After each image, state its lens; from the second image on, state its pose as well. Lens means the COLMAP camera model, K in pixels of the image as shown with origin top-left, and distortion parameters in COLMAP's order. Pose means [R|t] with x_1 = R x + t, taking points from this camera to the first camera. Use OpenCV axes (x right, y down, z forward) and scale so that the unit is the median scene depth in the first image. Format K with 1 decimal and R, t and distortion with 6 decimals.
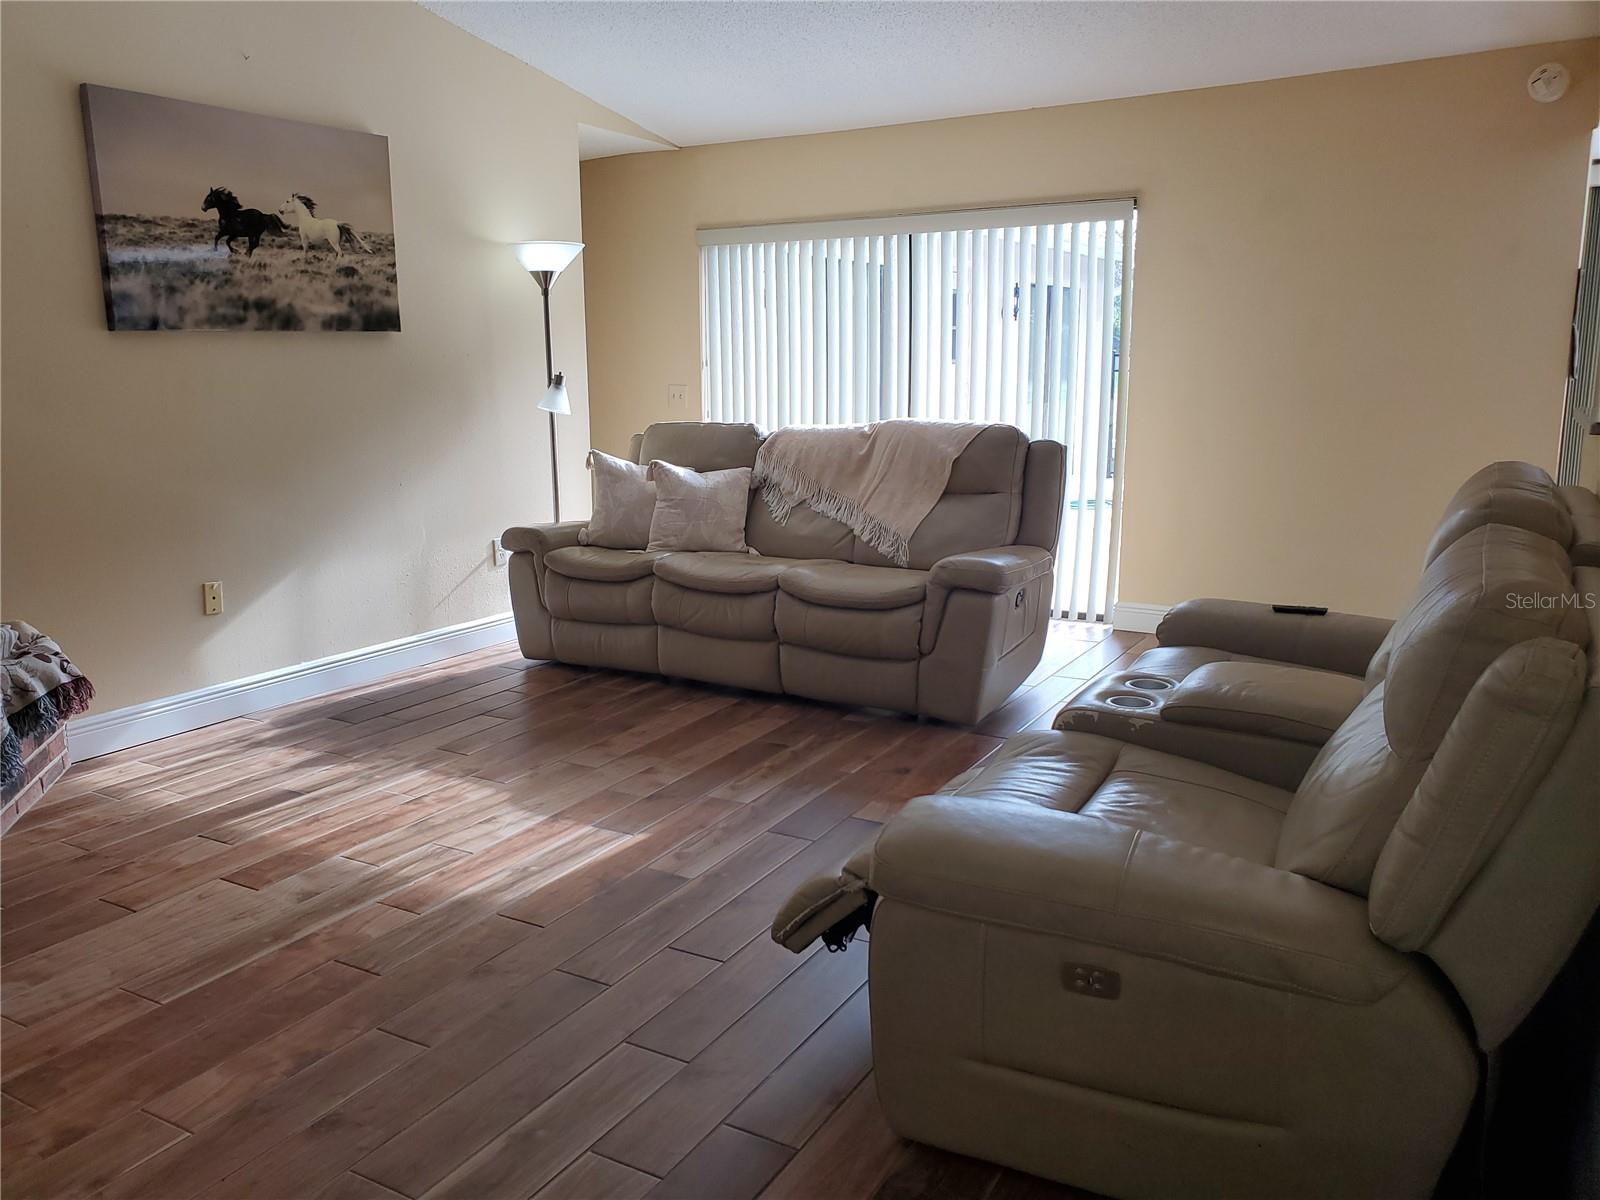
lens RADIAL K [[1231.6, 0, 806.9], [0, 1231.6, 606.4], [0, 0, 1]] dist [0.017497, -0.026620]
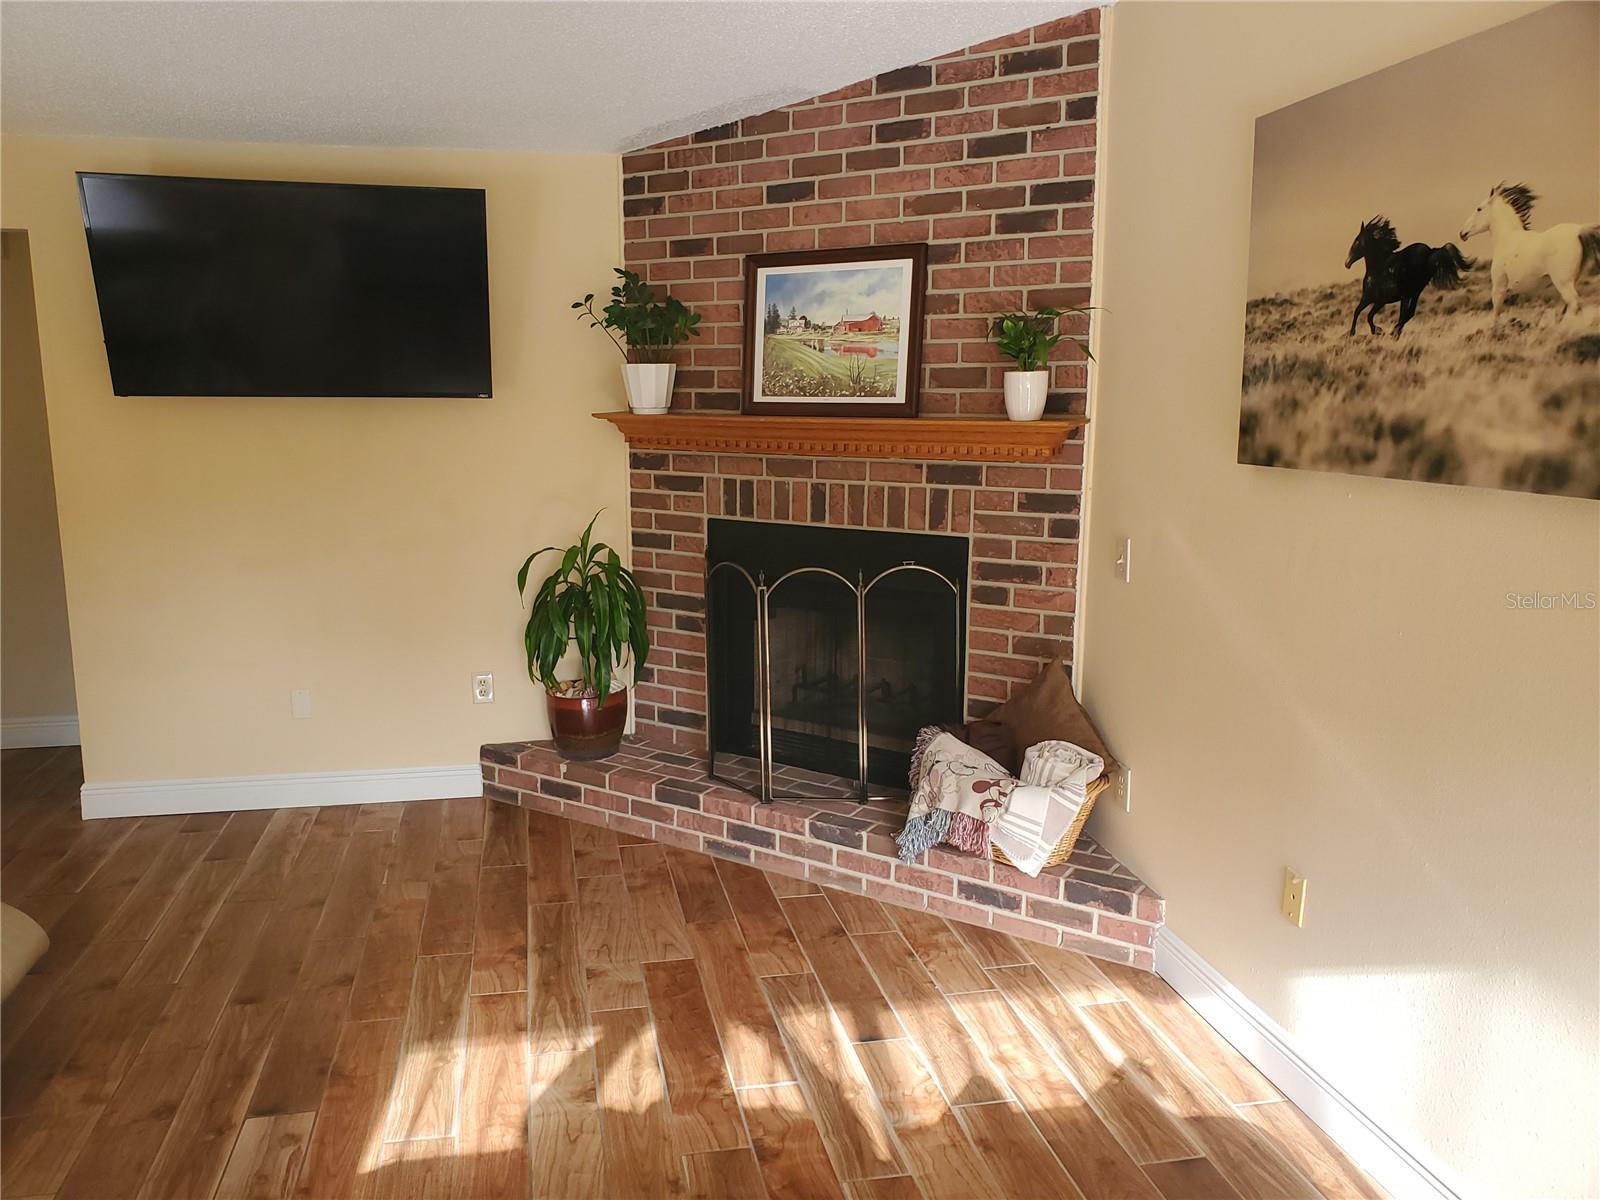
lens RADIAL K [[1231.6, 0, 799.8], [0, 1231.6, 591.9], [0, 0, 1]] dist [0.017497, -0.026620]
pose [[-0.759278, 0.113307, -0.640826, 0.081051], [-0.128331, 0.939319, 0.318136, -0.313530], [0.637987, 0.323792, -0.698664, 1.226916]]
